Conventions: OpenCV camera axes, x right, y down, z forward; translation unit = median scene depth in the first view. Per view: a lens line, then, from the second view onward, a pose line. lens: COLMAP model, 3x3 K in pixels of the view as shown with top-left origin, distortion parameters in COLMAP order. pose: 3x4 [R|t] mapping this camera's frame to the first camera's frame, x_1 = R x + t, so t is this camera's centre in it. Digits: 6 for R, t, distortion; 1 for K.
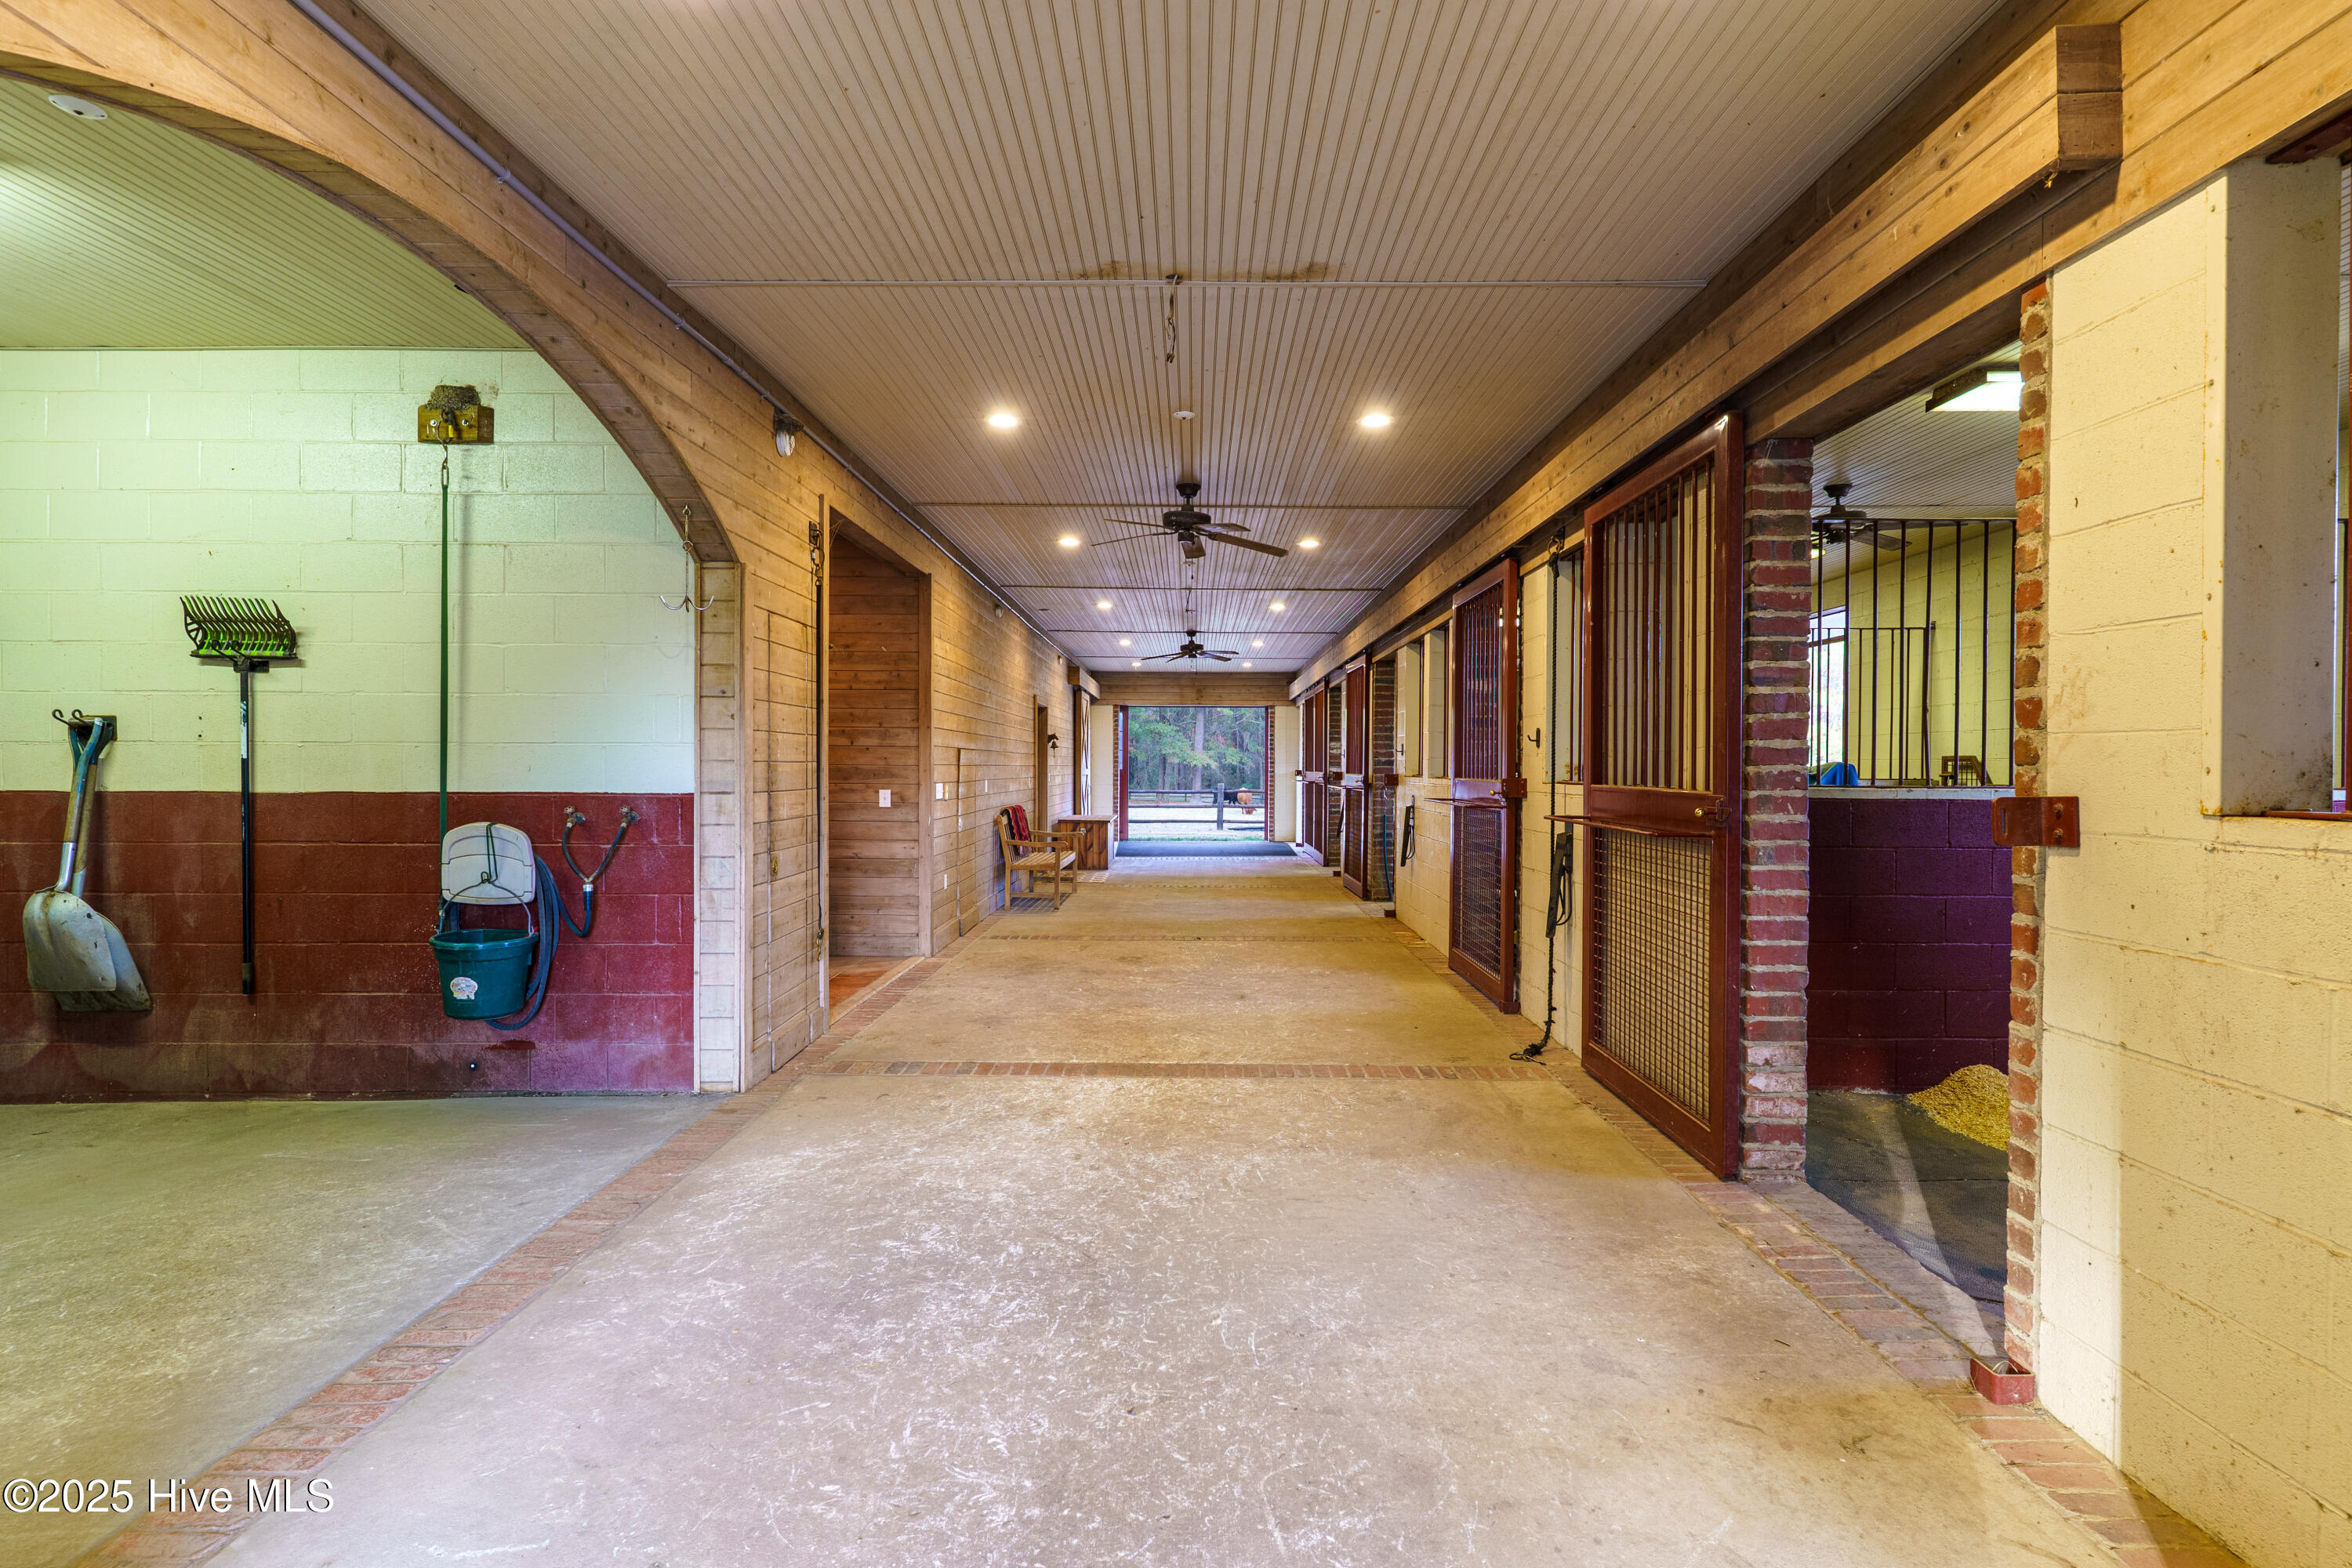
lens RADIAL K [[1129.8, 0, 1183.9], [0, 1129.8, 779.4], [0, 0, 1]] dist [0.003416, 0.000740]
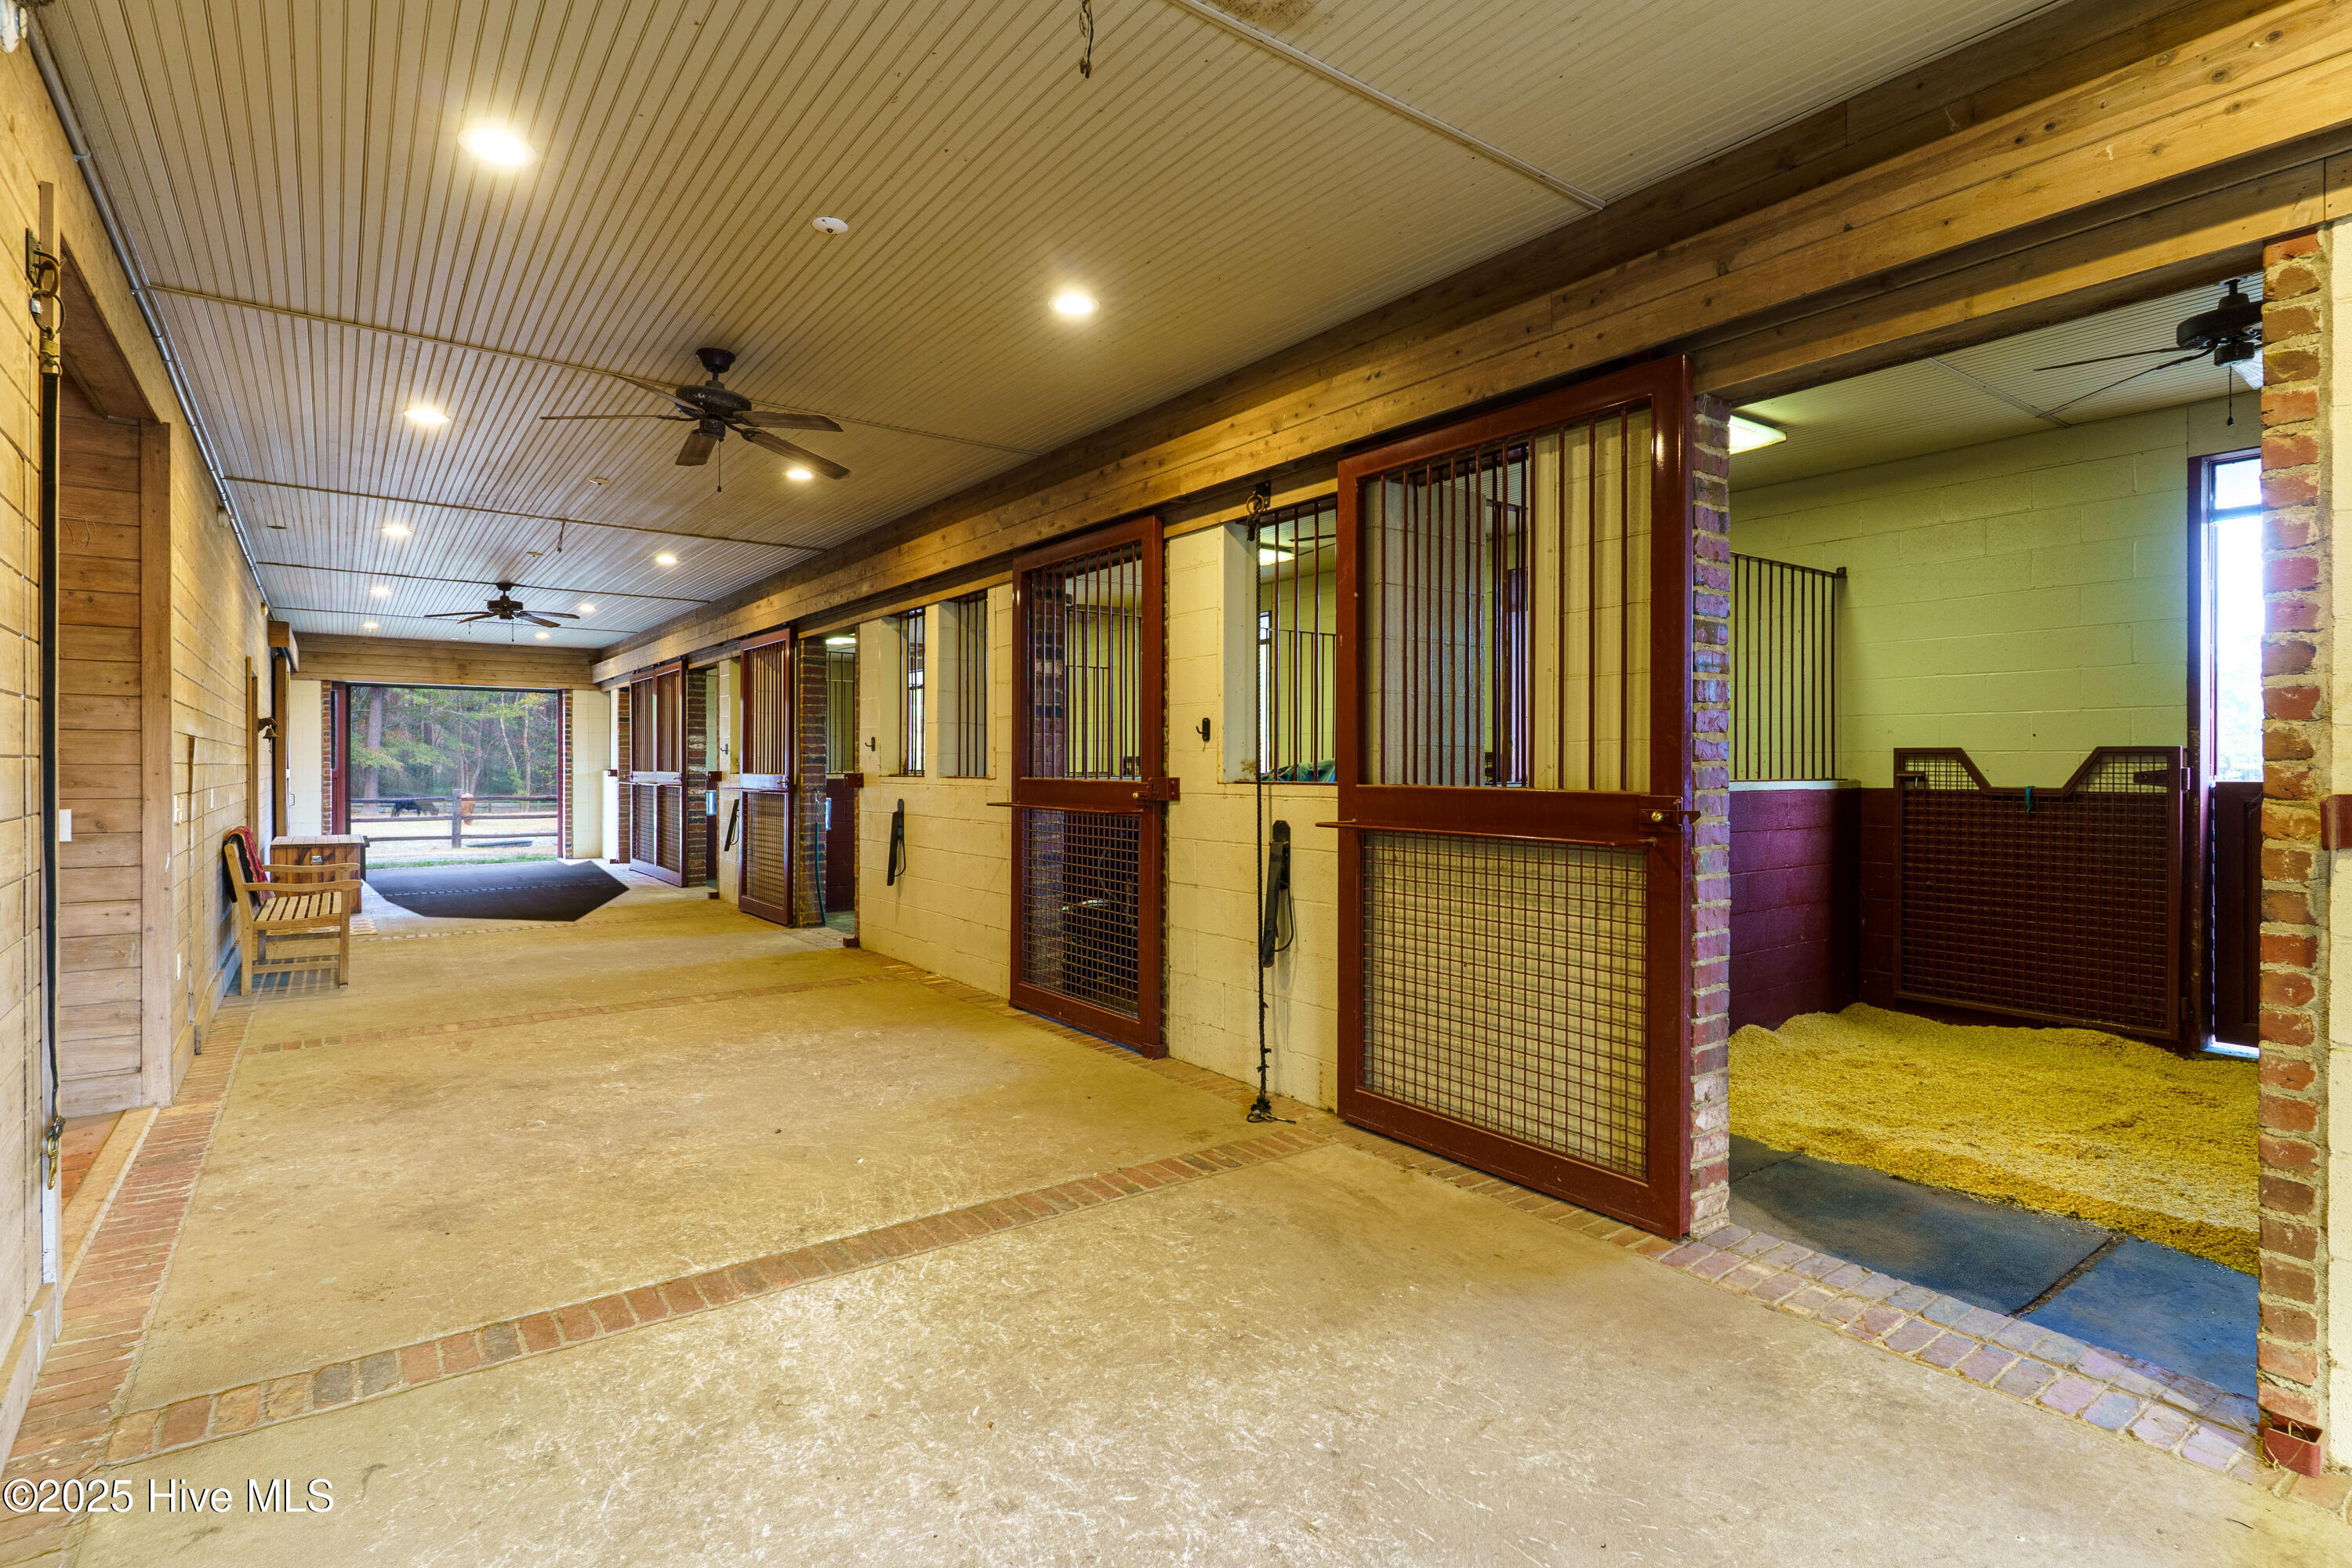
lens RADIAL K [[1145.0, 0, 1179.7], [0, 1145.0, 770.9], [0, 0, 1]] dist [0.003186, -0.000521]
pose [[0.802961, -0.005671, 0.596005, -0.298482], [0.009100, 0.999955, -0.002745, -0.005311], [-0.595962, 0.007628, 0.802976, 0.447998]]
